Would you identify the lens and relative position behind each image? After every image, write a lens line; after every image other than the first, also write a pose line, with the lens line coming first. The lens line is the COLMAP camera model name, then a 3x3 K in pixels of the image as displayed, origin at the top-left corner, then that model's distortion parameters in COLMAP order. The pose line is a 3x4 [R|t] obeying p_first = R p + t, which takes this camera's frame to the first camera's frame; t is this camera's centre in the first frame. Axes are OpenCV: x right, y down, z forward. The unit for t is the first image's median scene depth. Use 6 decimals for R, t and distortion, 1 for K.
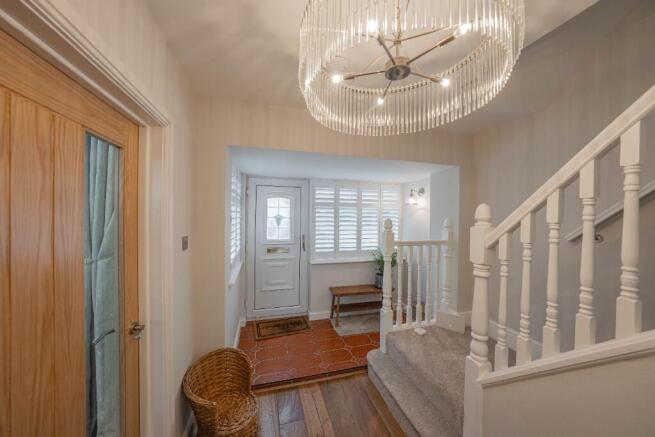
lens RADIAL K [[223.0, 0, 327.7], [0, 223.0, 216.8], [0, 0, 1]] dist [-0.032632, 0.005775]
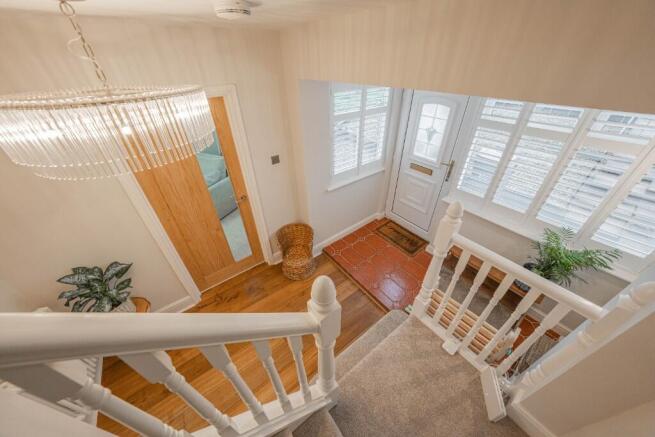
lens RADIAL K [[223.0, 0, 327.7], [0, 223.0, 216.8], [0, 0, 1]] dist [-0.032632, 0.005775]
pose [[0.358432, 0.523032, -0.773281, 0.429332], [0.015273, 0.824922, 0.565040, -0.198991], [0.933431, -0.214339, 0.287690, 0.355808]]
